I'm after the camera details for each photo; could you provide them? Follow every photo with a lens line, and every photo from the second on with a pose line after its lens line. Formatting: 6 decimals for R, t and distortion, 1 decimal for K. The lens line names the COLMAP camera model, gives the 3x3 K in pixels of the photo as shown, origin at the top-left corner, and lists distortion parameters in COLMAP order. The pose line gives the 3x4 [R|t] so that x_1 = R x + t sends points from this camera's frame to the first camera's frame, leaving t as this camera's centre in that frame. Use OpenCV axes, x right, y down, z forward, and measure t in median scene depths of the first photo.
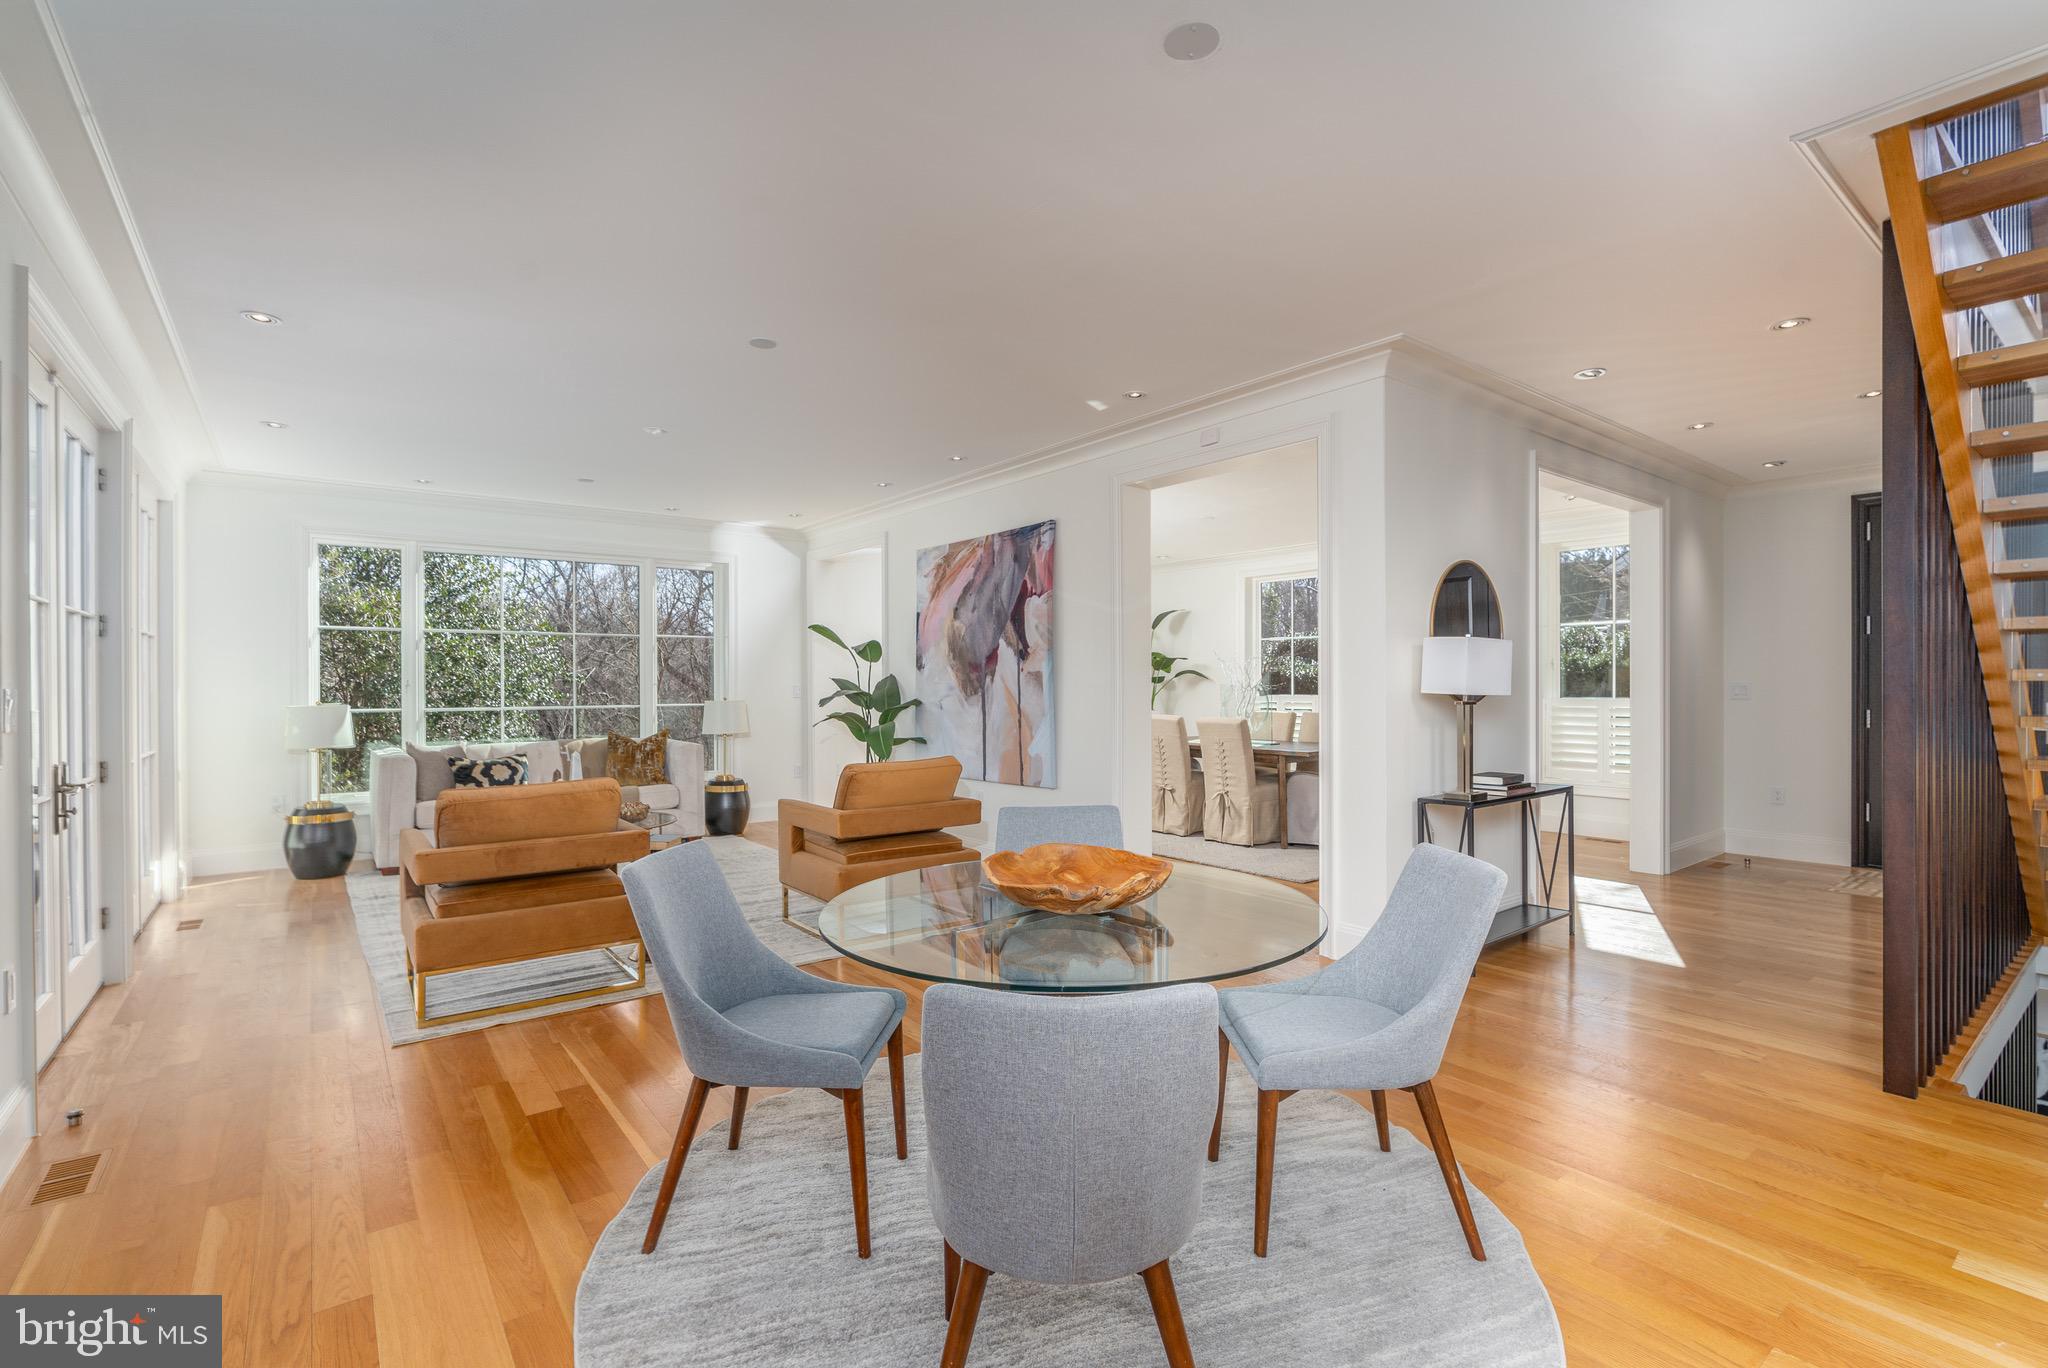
lens RADIAL K [[928.1, 0, 1022.4], [0, 928.1, 684.9], [0, 0, 1]] dist [-0.004443, 0.001380]
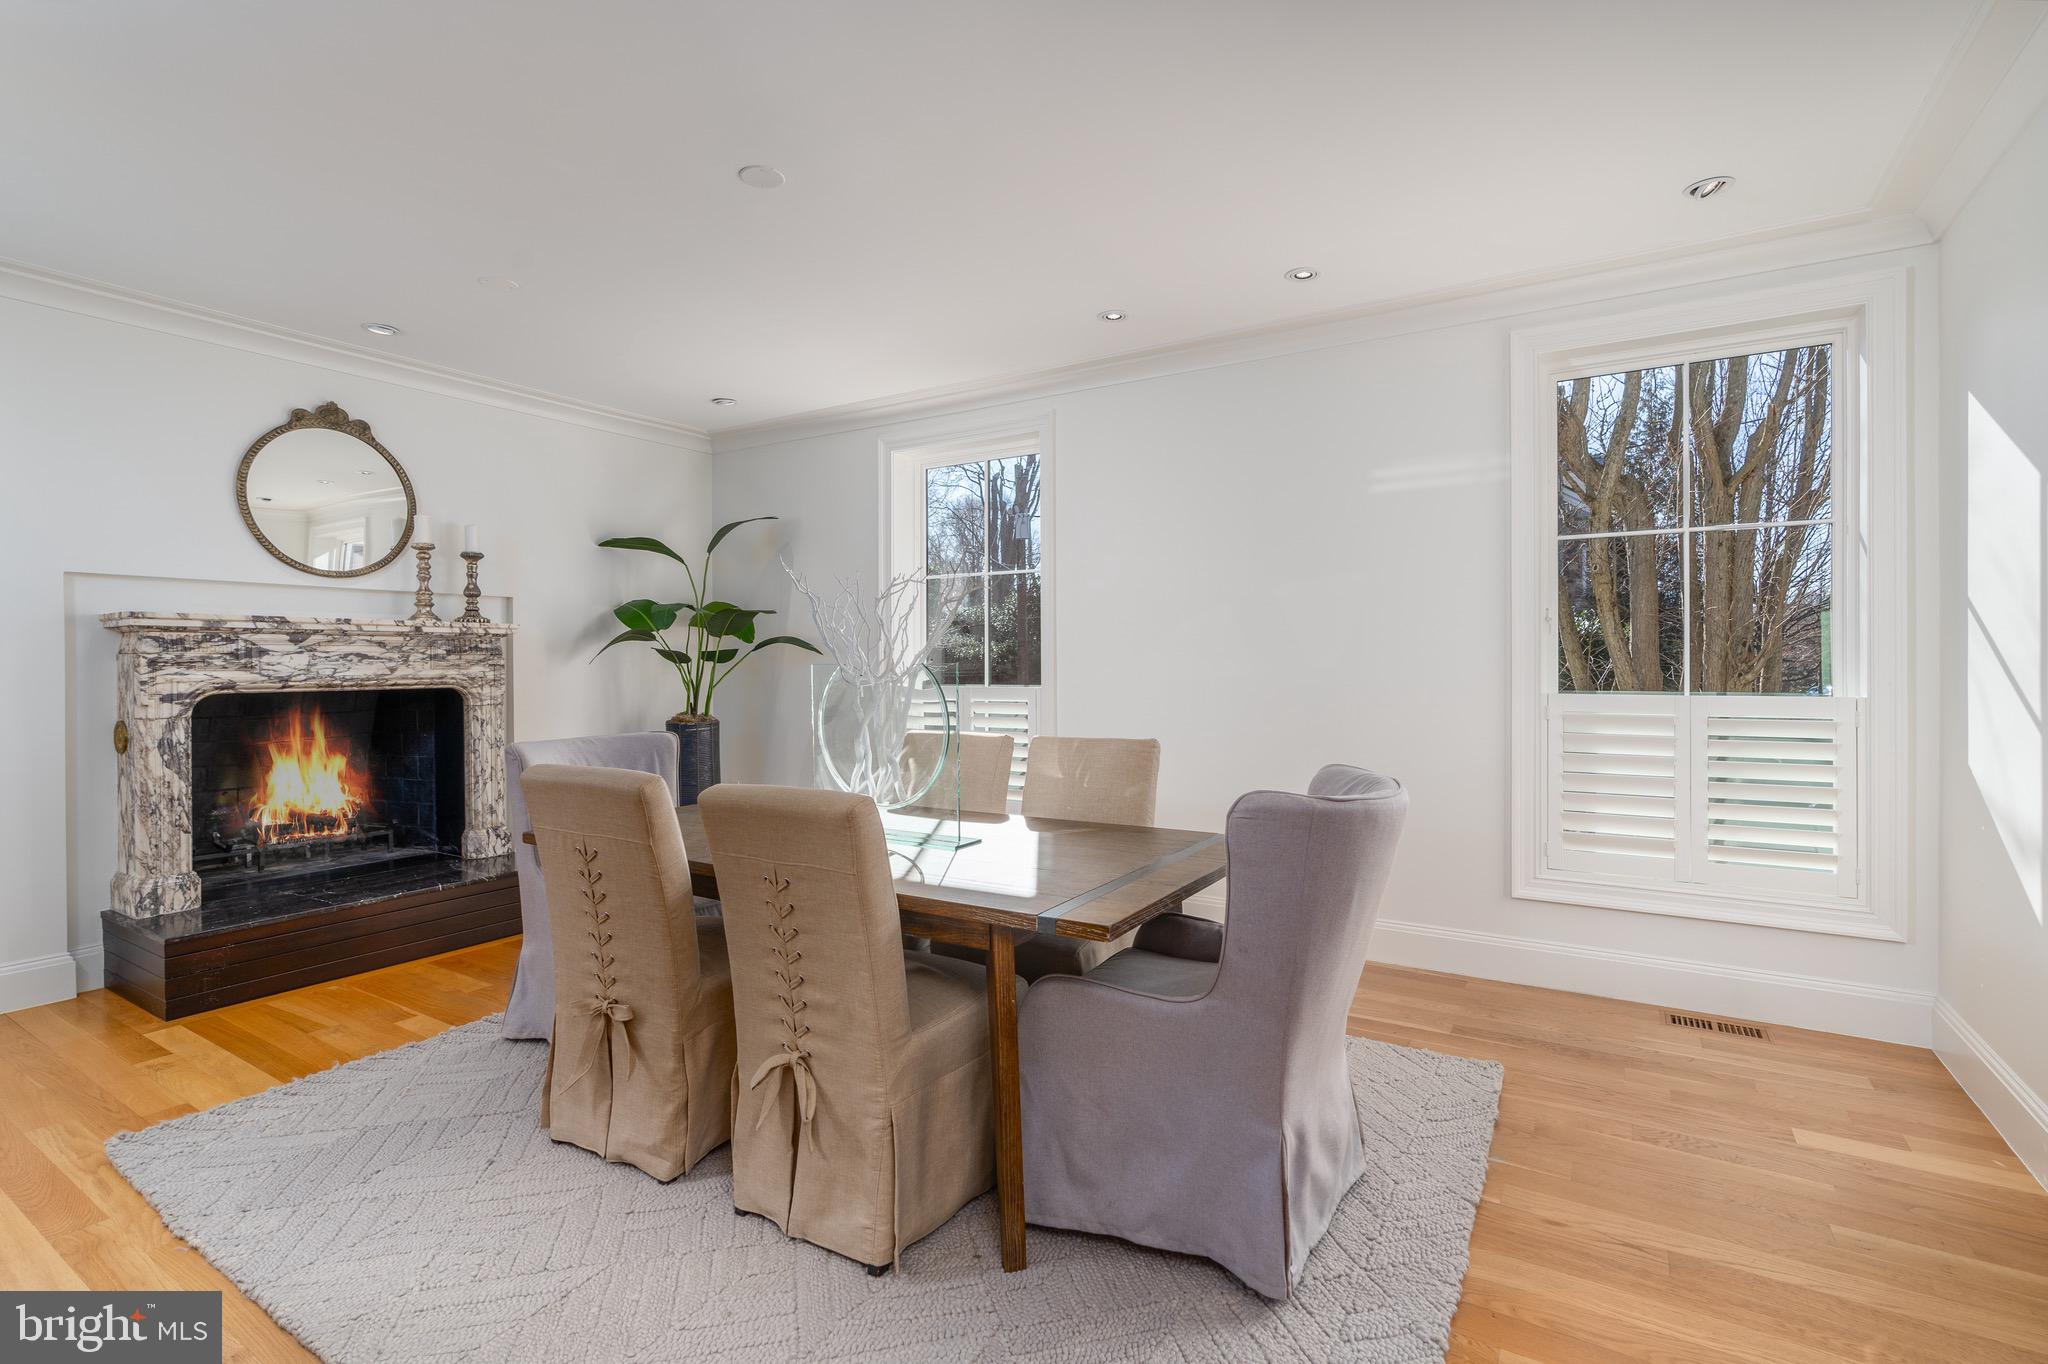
lens RADIAL K [[928.1, 0, 1026.4], [0, 928.1, 660.9], [0, 0, 1]] dist [-0.004443, 0.001380]
pose [[0.937748, 0.001231, 0.347314, 0.206167], [0.002524, 0.999943, -0.010358, 0.003729], [-0.347307, 0.010590, 0.937692, 0.797959]]
